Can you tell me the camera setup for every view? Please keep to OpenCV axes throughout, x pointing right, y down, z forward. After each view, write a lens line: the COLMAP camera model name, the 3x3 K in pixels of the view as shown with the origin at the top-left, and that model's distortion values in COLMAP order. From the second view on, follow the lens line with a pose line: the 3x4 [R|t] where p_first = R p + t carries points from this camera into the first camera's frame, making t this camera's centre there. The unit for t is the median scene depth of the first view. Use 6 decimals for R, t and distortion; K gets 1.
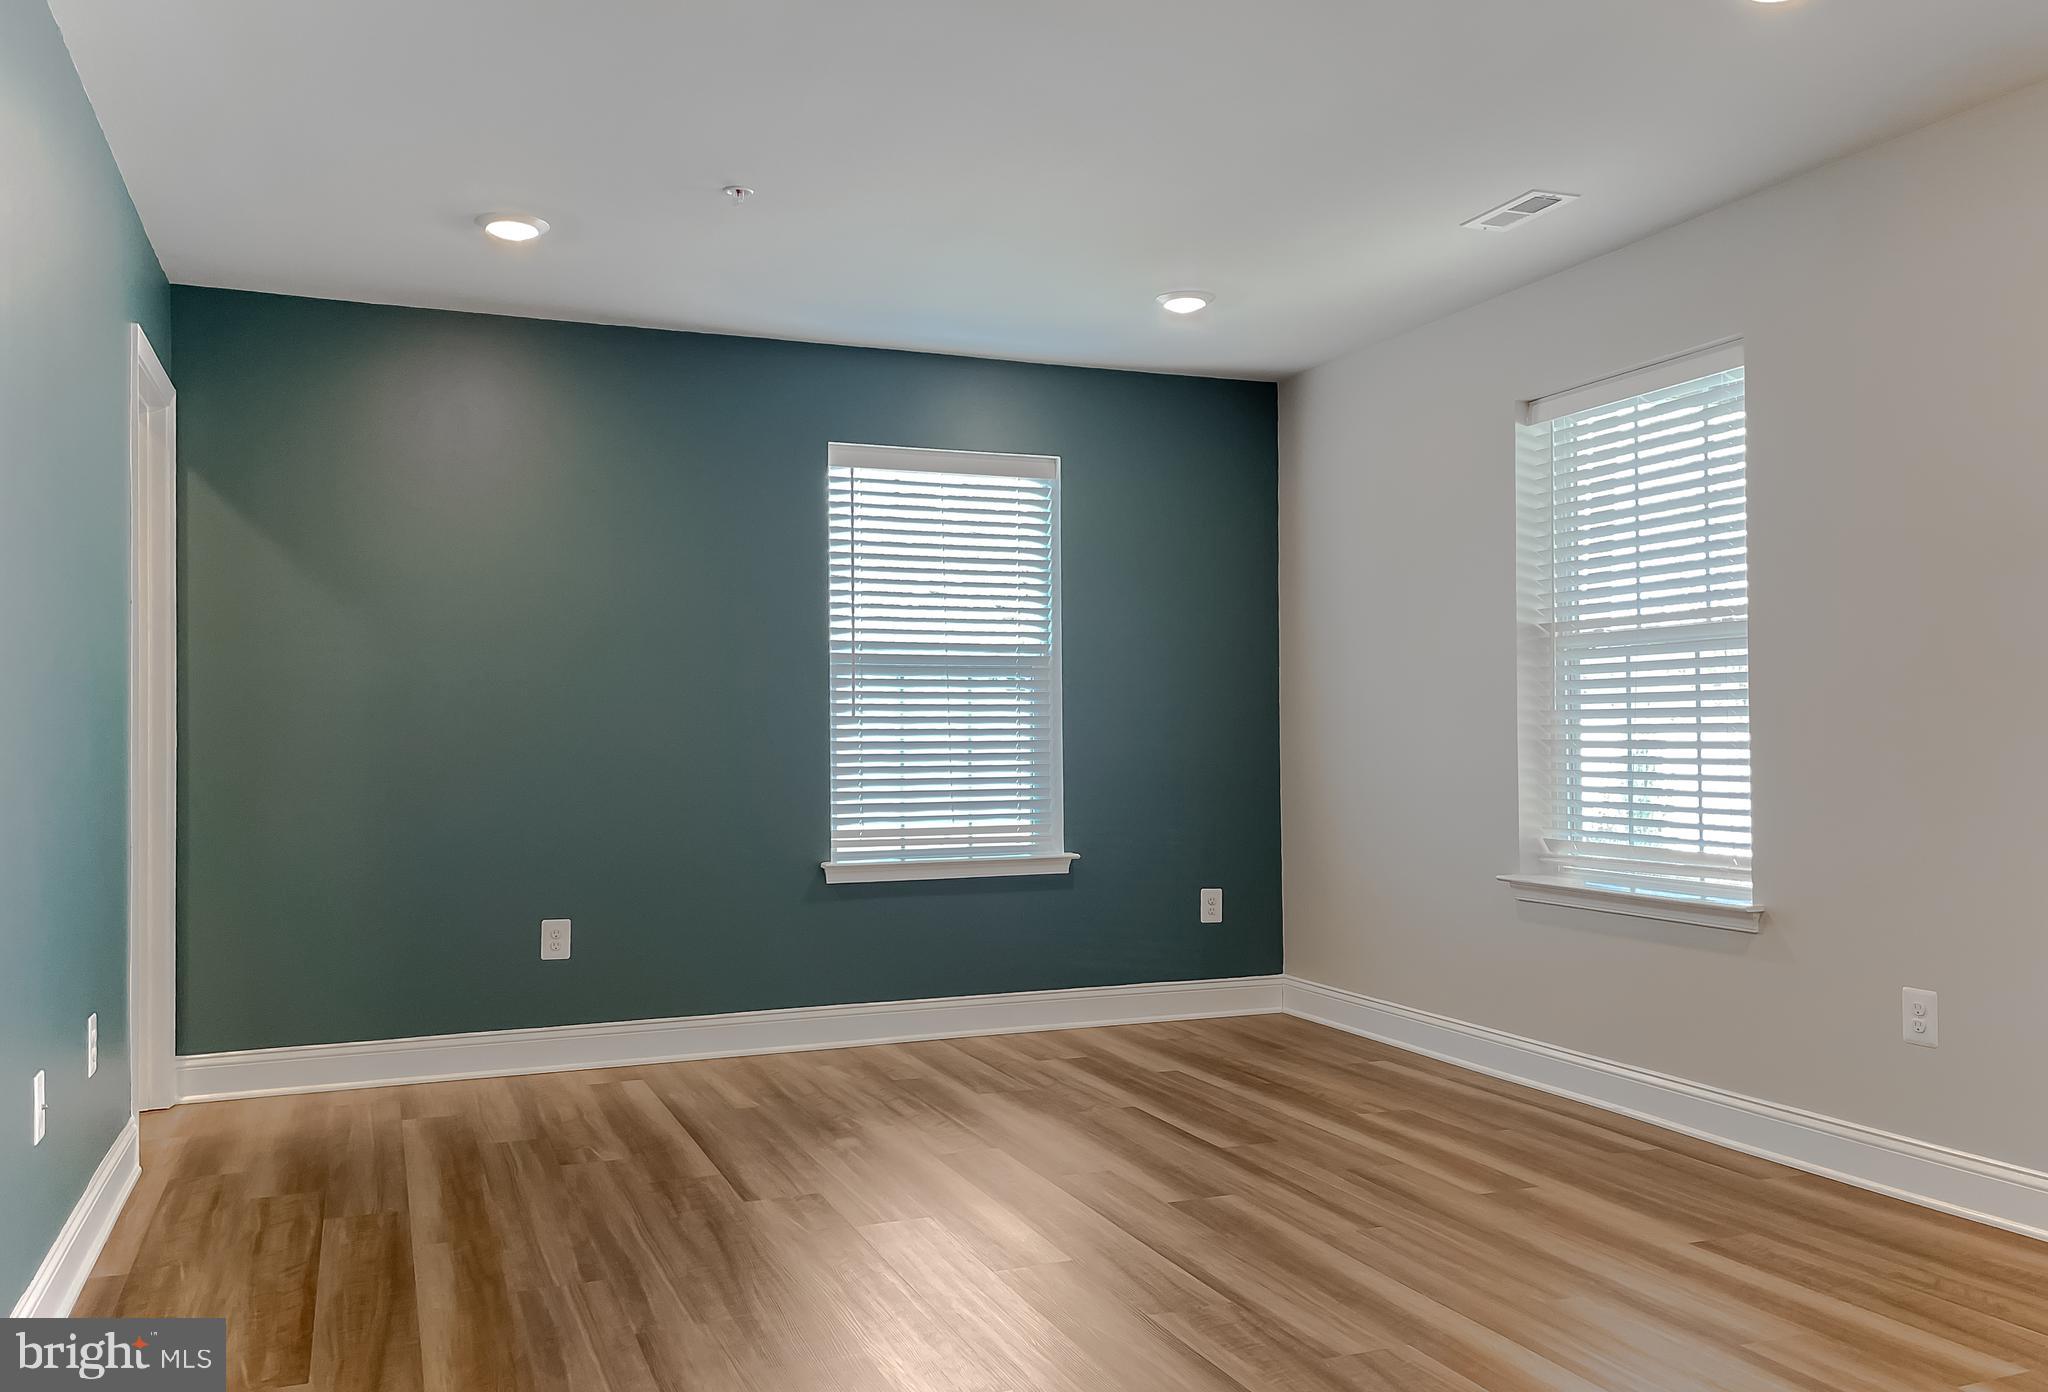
lens RADIAL K [[1609.5, 0, 1003.4], [0, 1609.5, 714.4], [0, 0, 1]] dist [0.074080, -0.080559]
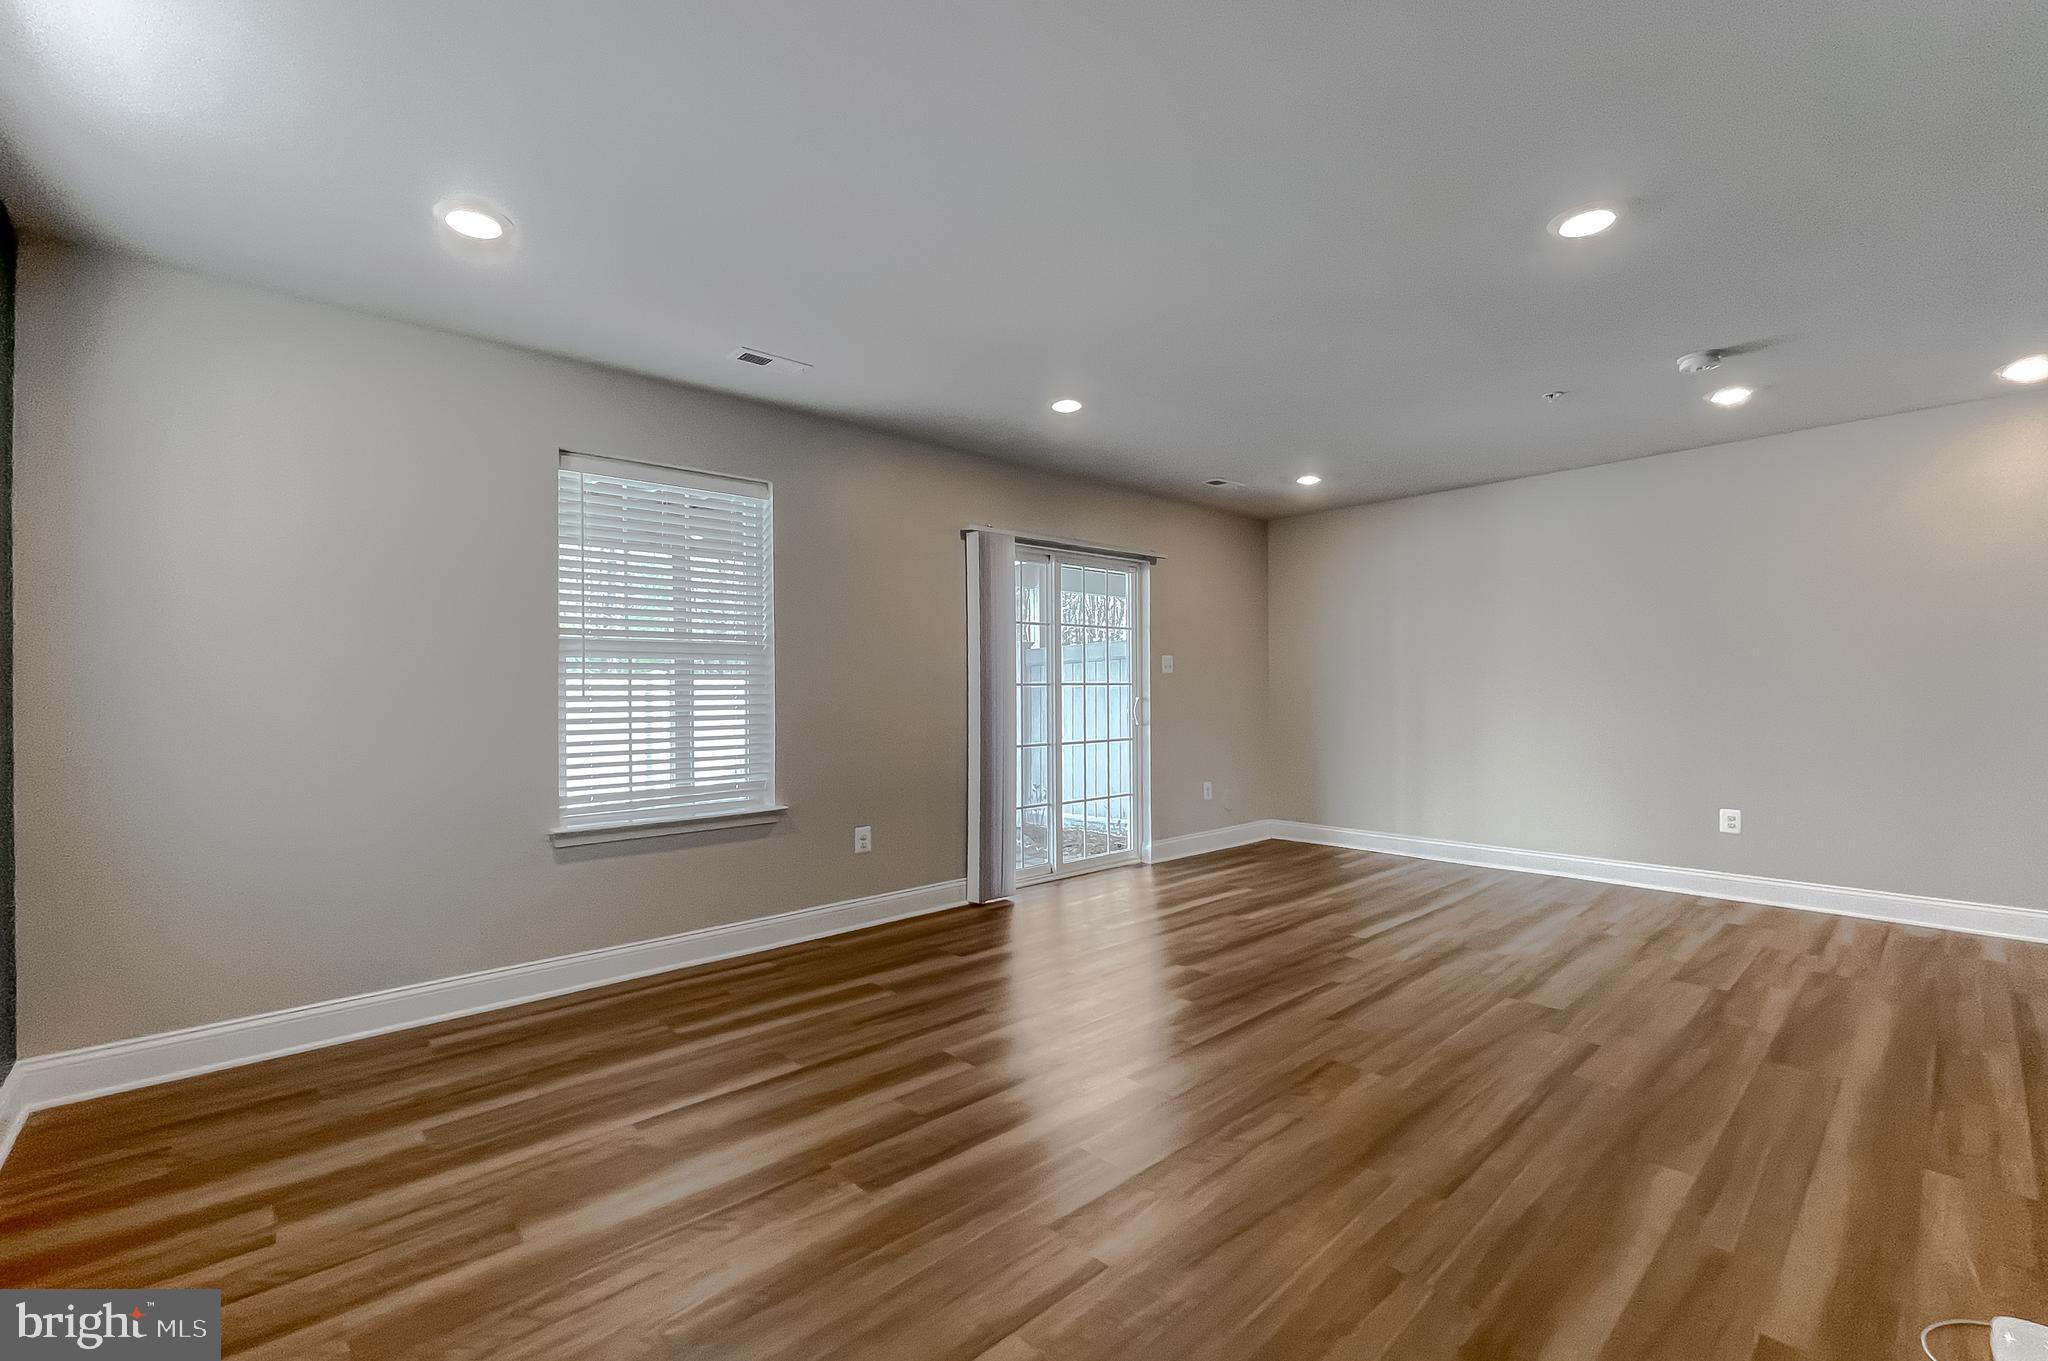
lens RADIAL K [[863.3, 0, 1027.2], [0, 863.3, 694.8], [0, 0, 1]] dist [-0.000721, -0.000333]
pose [[-0.362323, 0.011445, 0.931982, -0.439211], [0.005954, 0.999933, -0.009965, 0.005544], [-0.932034, 0.001939, -0.362367, 0.932188]]
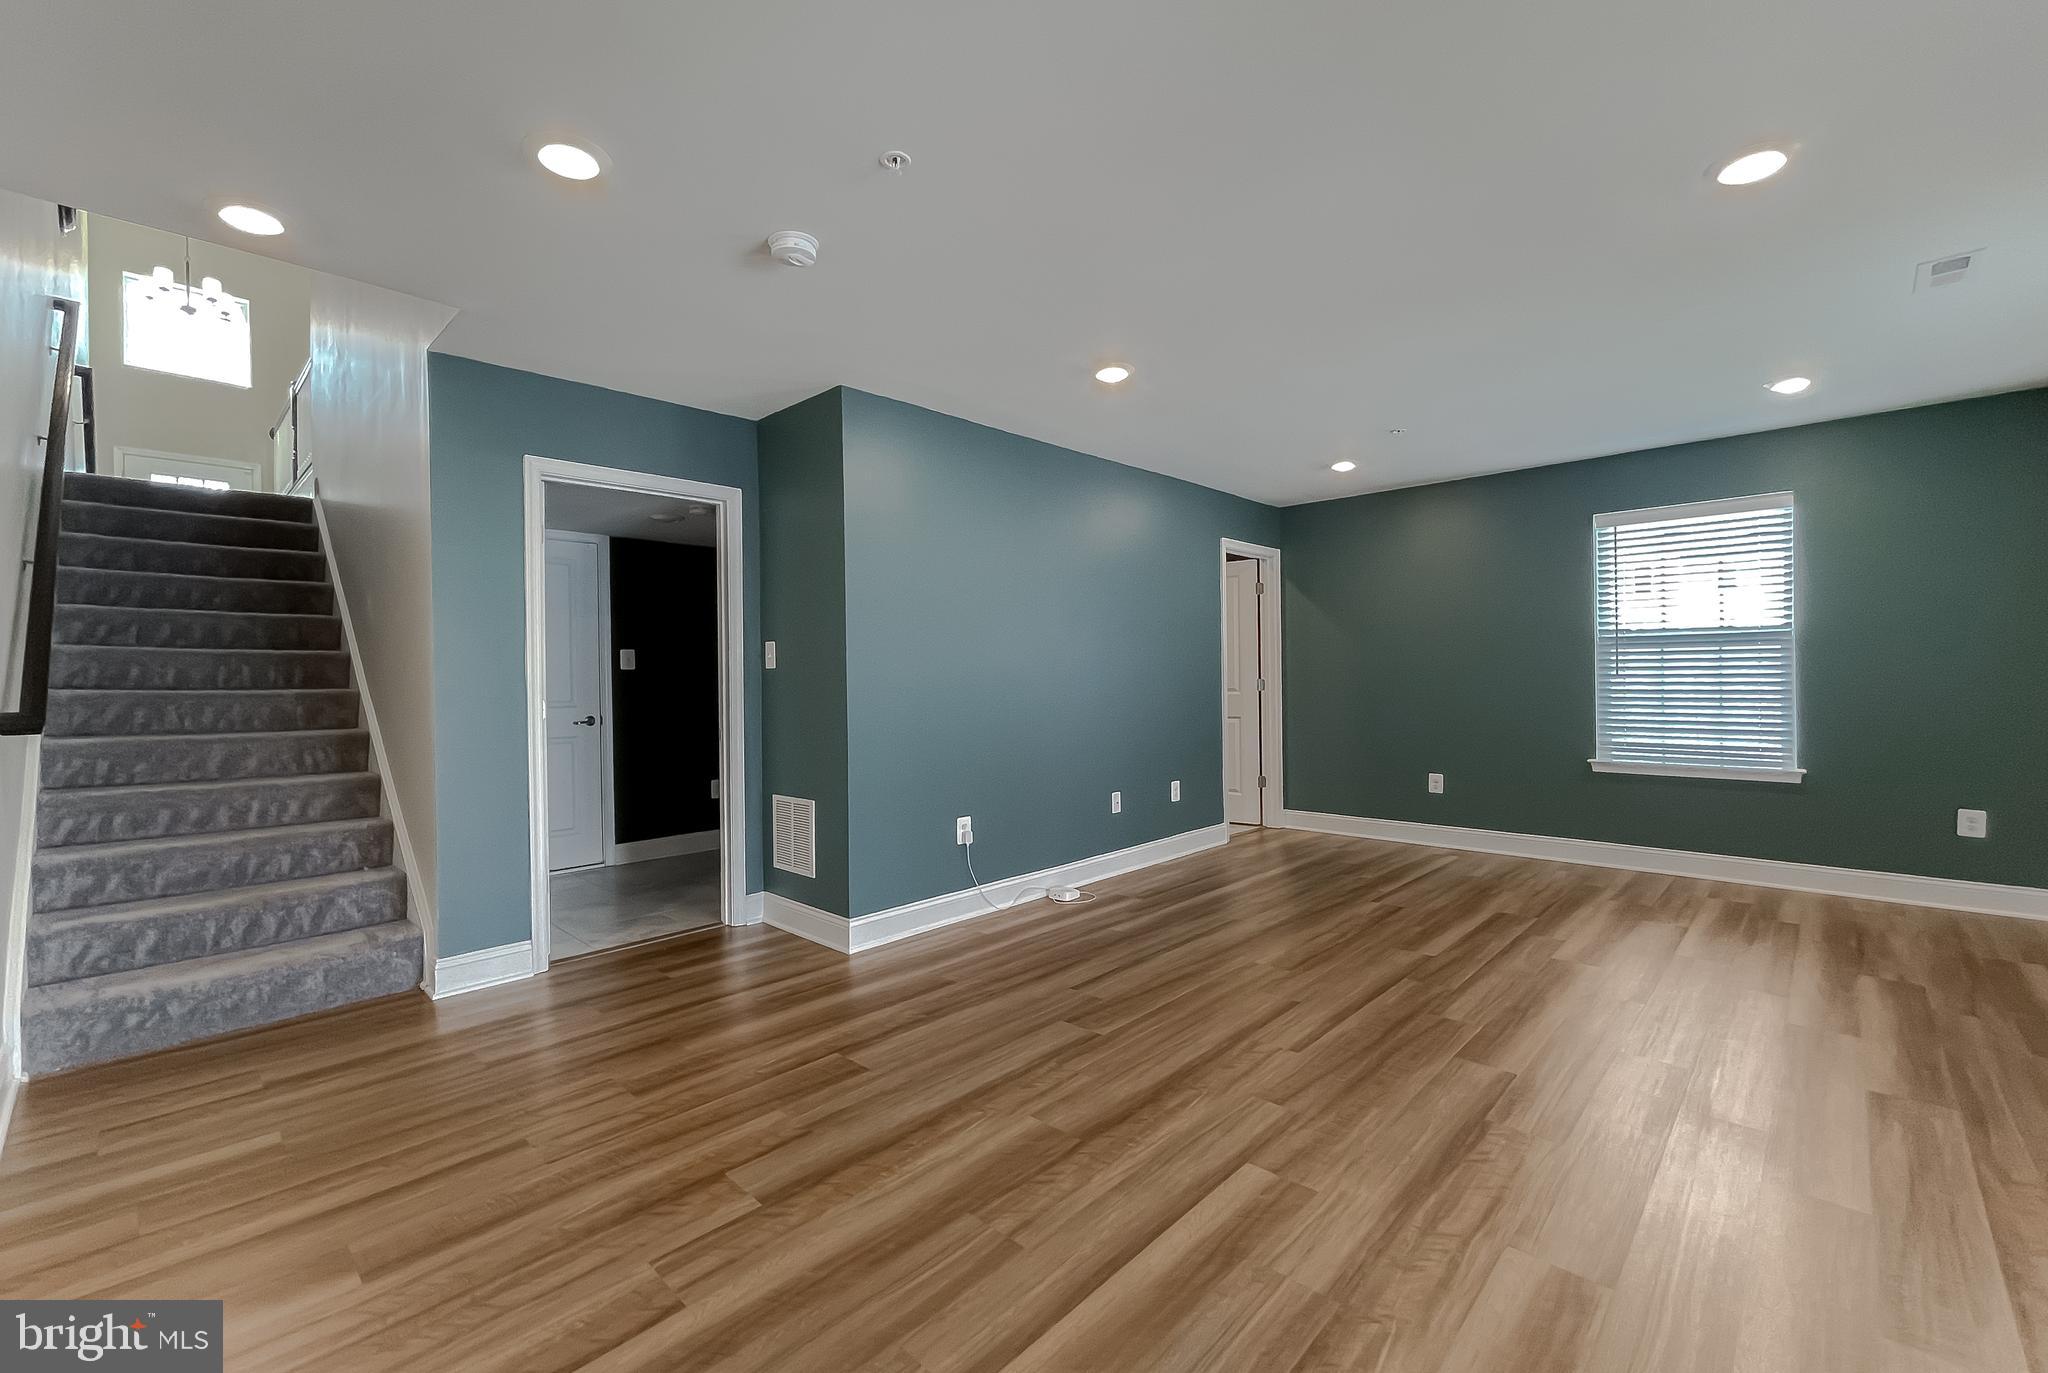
lens RADIAL K [[849.1, 0, 1024.0], [0, 849.1, 686.5], [0, 0, 1]] dist [0.000952, 0.000045]
pose [[0.422378, 0.015706, -0.906284, 0.526778], [0.012447, 0.999655, 0.023125, -0.016460], [0.906334, -0.021048, 0.422037, 0.076769]]
